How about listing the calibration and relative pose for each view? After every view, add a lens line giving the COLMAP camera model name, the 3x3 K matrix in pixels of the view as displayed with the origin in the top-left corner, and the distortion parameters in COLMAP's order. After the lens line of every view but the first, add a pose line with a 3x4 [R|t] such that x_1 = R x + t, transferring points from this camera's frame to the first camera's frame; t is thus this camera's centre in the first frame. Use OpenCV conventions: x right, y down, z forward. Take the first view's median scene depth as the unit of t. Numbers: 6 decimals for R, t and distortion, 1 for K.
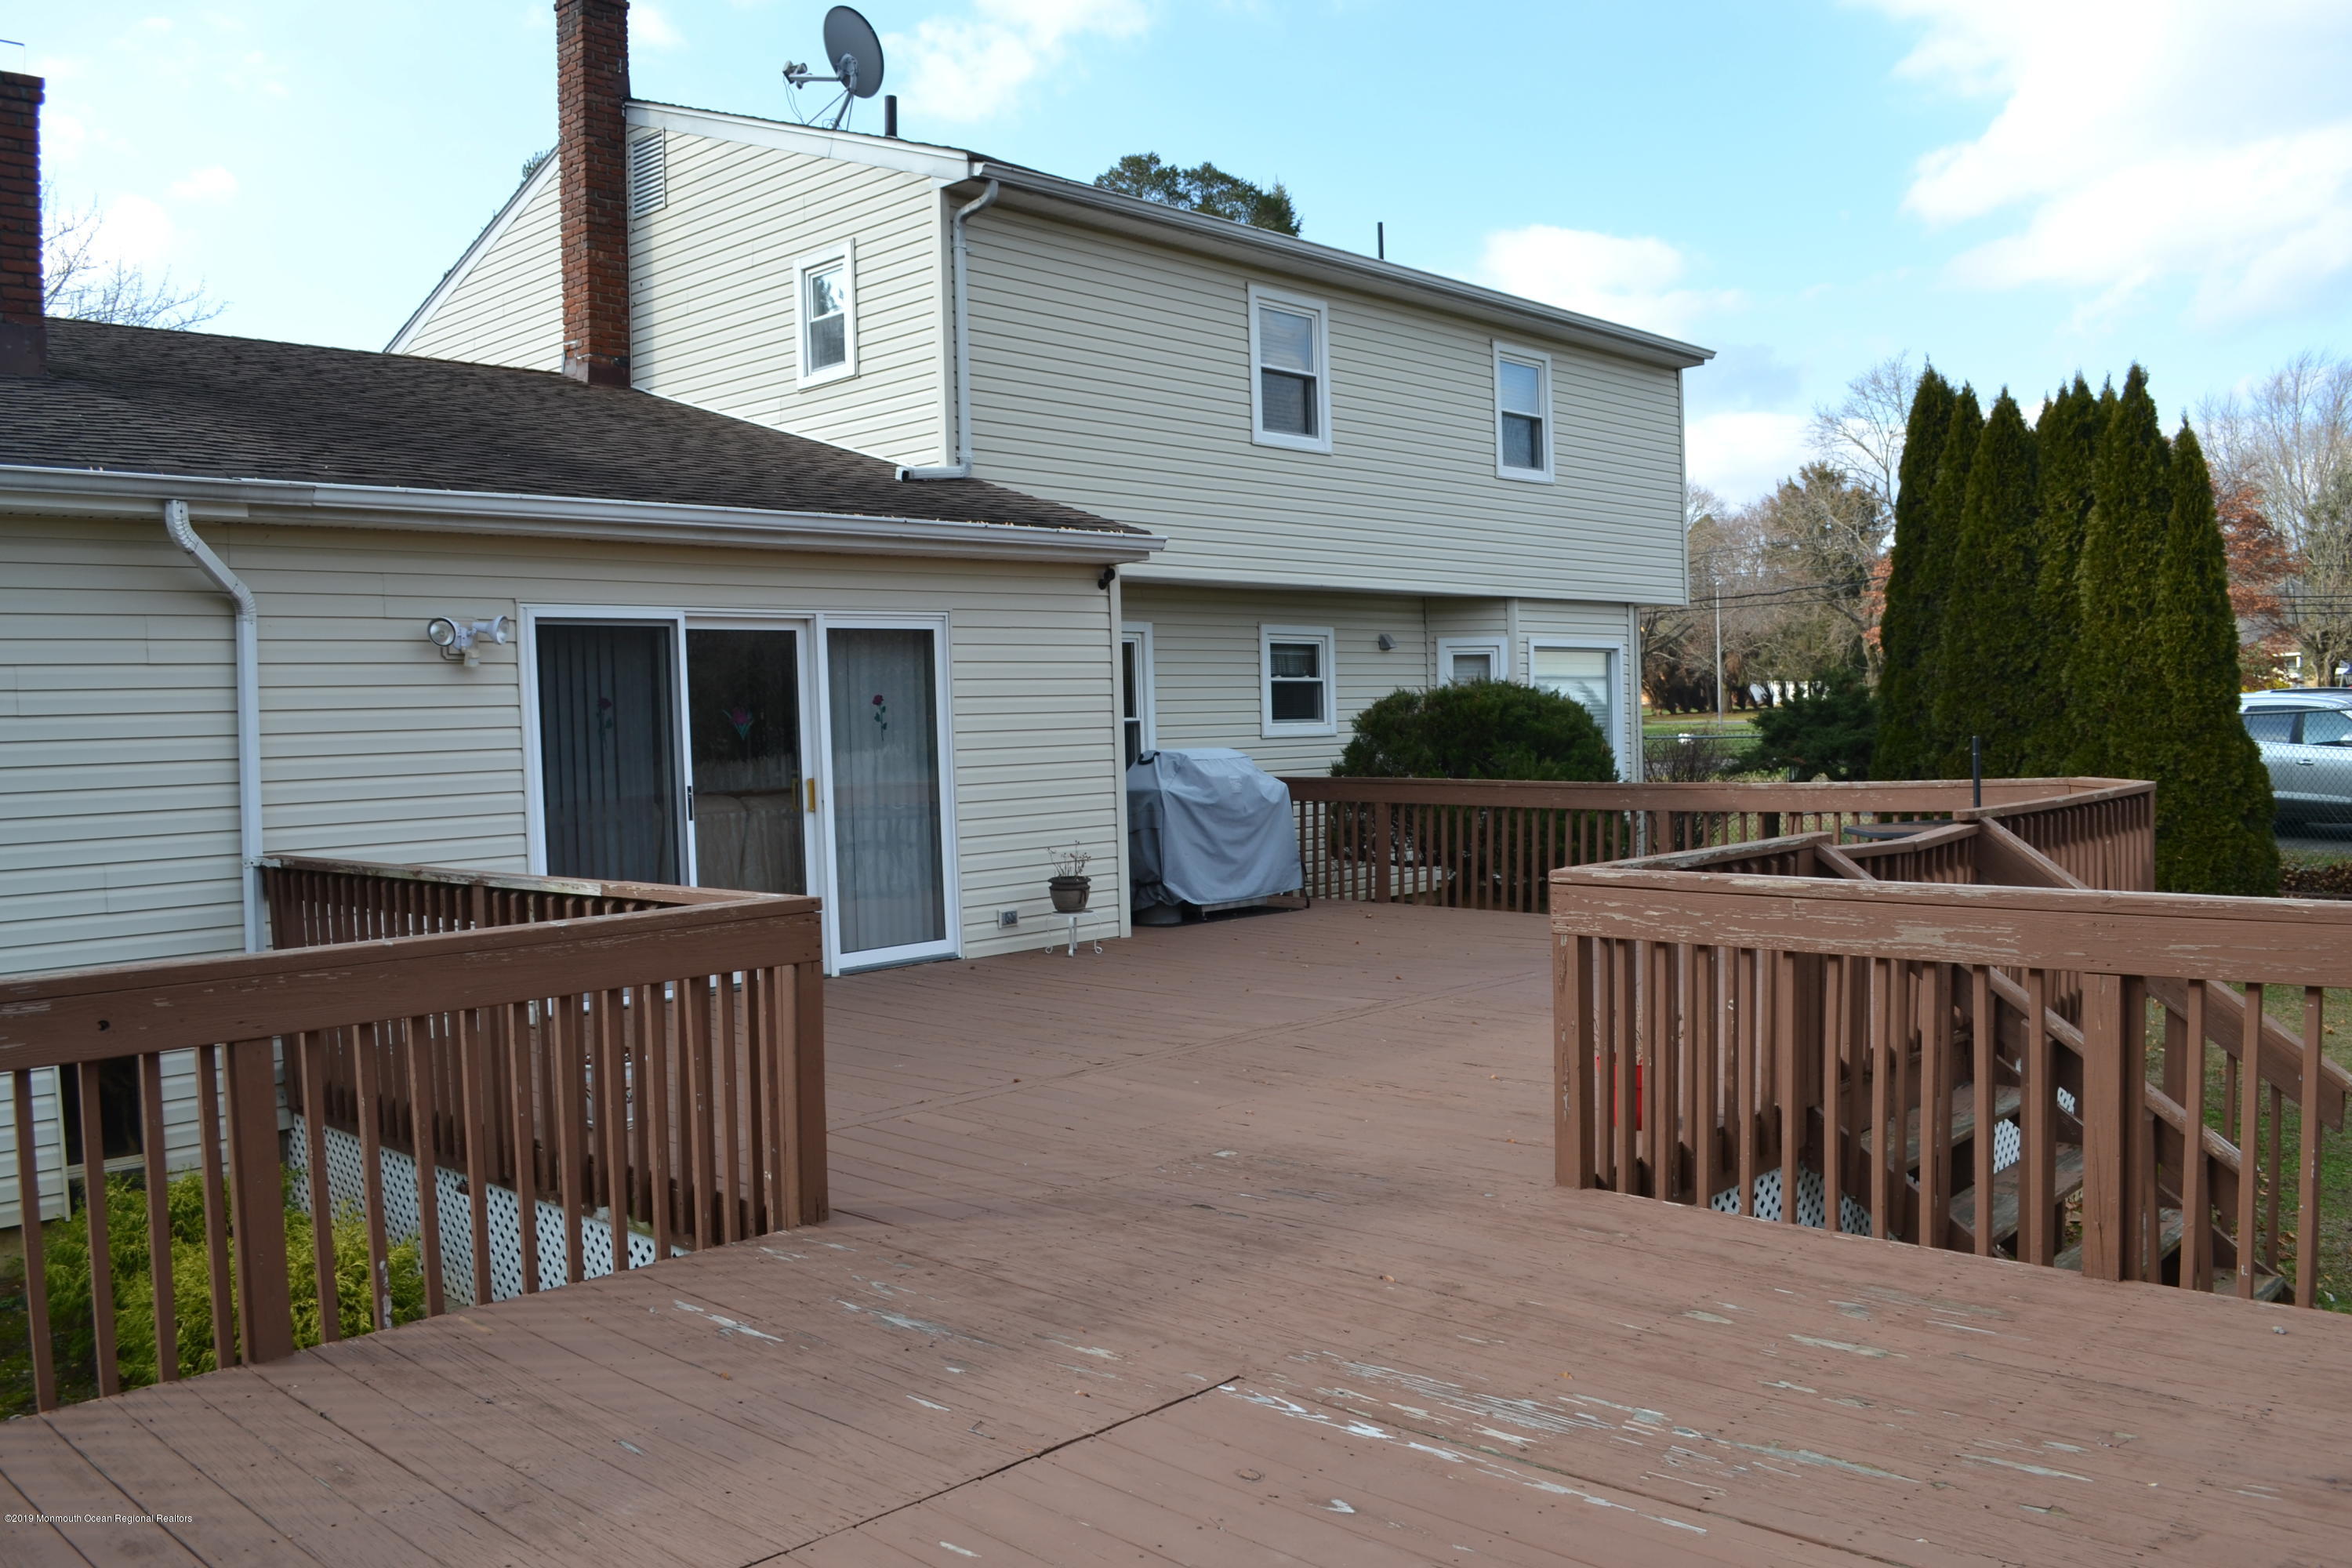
lens RADIAL K [[1887.5, 0, 1194.3], [0, 1887.5, 789.7], [0, 0, 1]] dist [-0.081782, 0.013858]
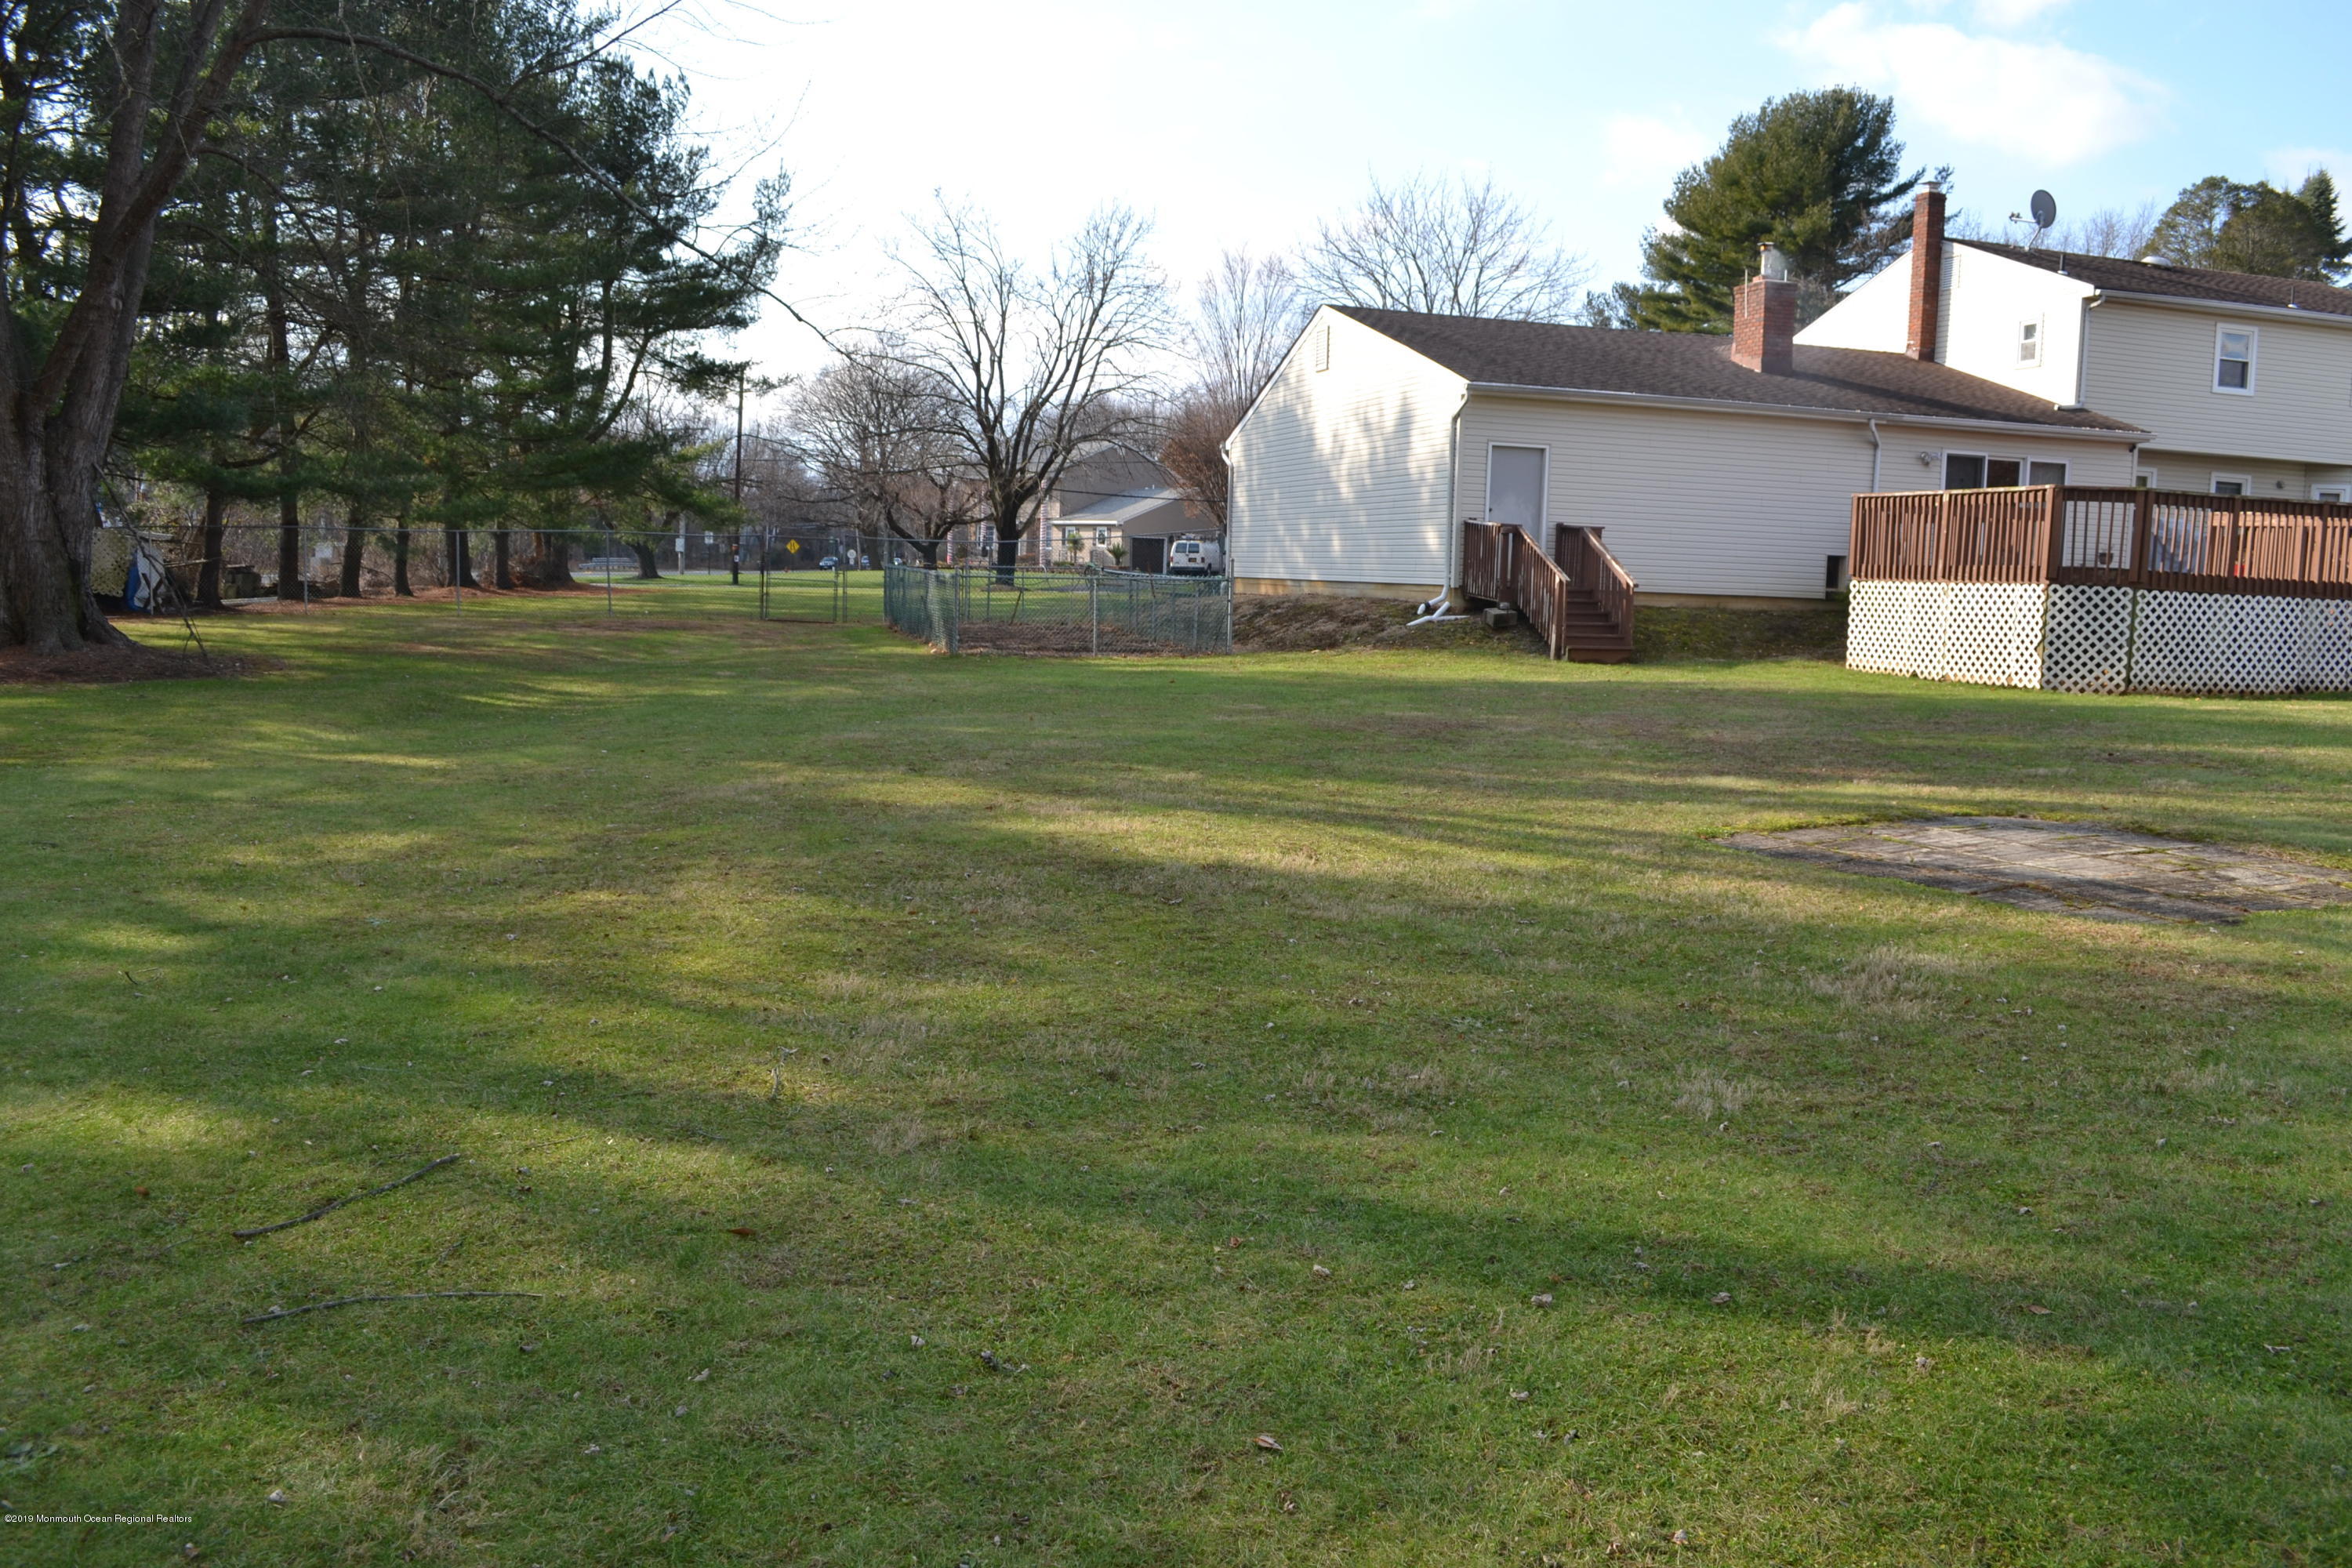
lens RADIAL K [[1858.1, 0, 1170.2], [0, 1858.1, 816.7], [0, 0, 1]] dist [-0.126647, 0.062200]
pose [[0.844884, 0.120092, -0.521295, 0.168137], [-0.071207, 0.991051, 0.112903, 0.193581], [0.530189, -0.058271, 0.845875, -1.711676]]
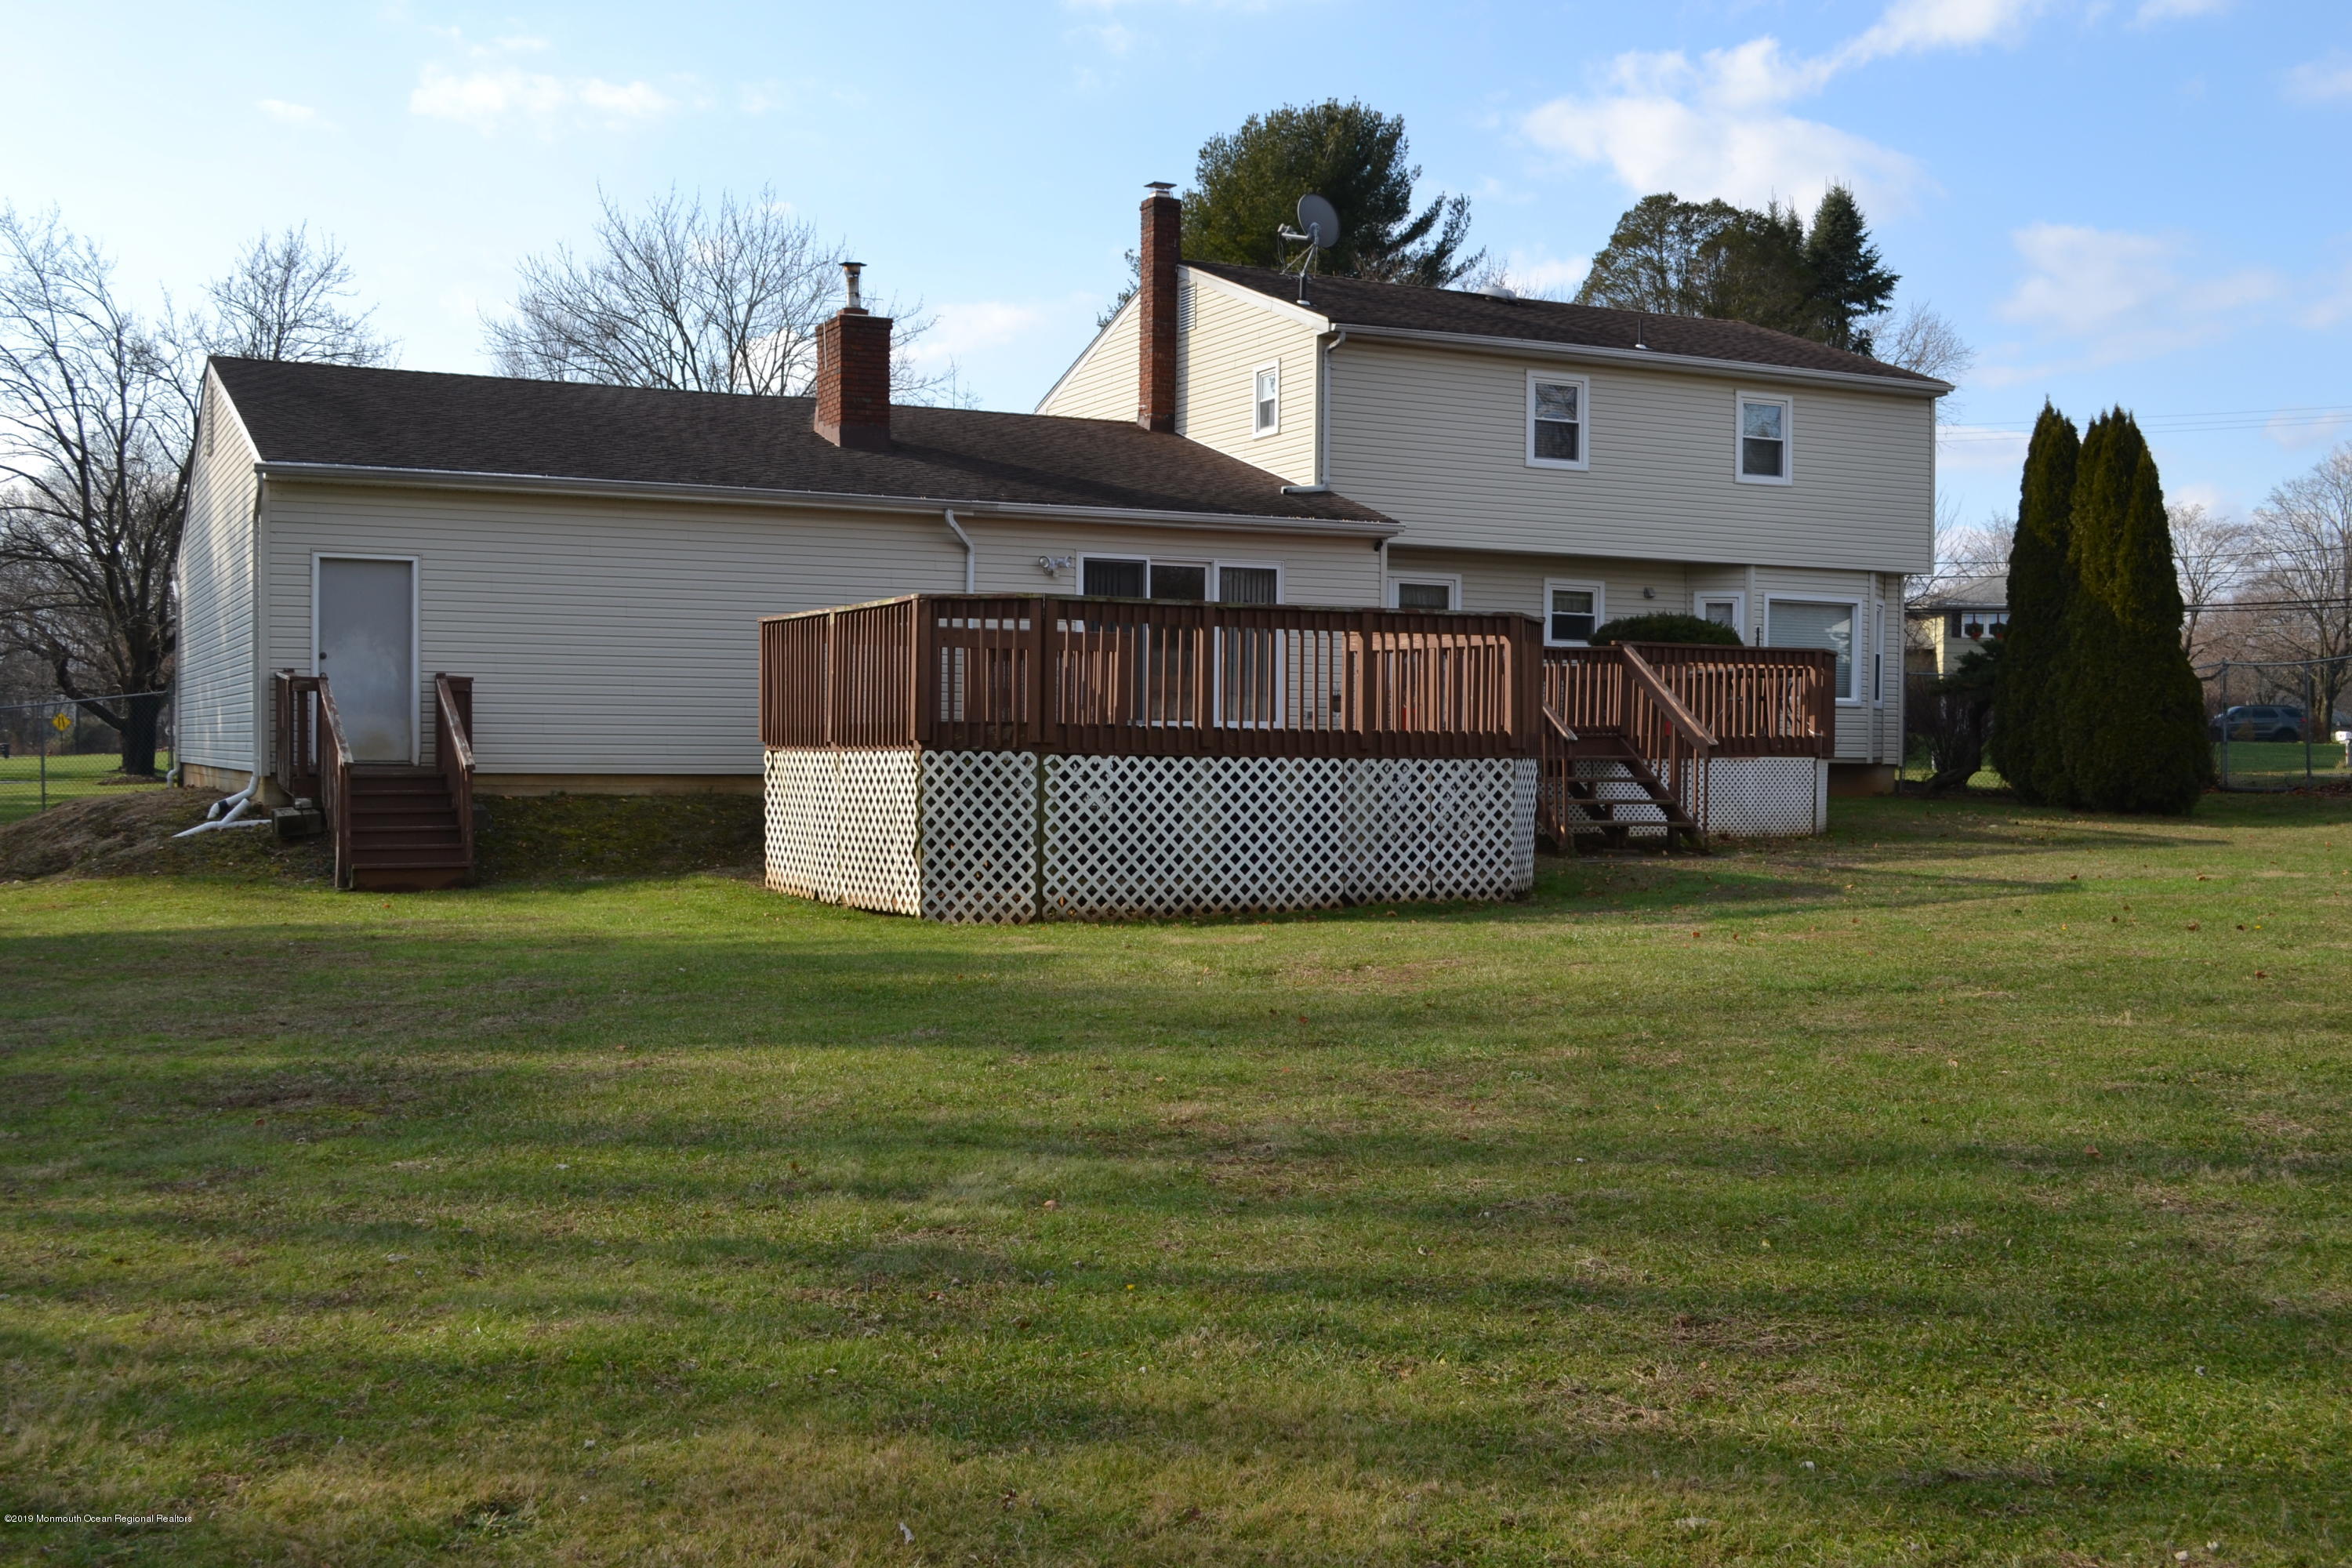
lens RADIAL K [[2416.6, 0, 1200.7], [0, 2416.6, 794.5], [0, 0, 1]] dist [-0.072343, 0.005147]
pose [[0.937095, 0.042737, -0.346449, 0.556436], [-0.048277, 0.998807, -0.007372, 0.144670], [0.345721, 0.023634, 0.938040, -1.172830]]
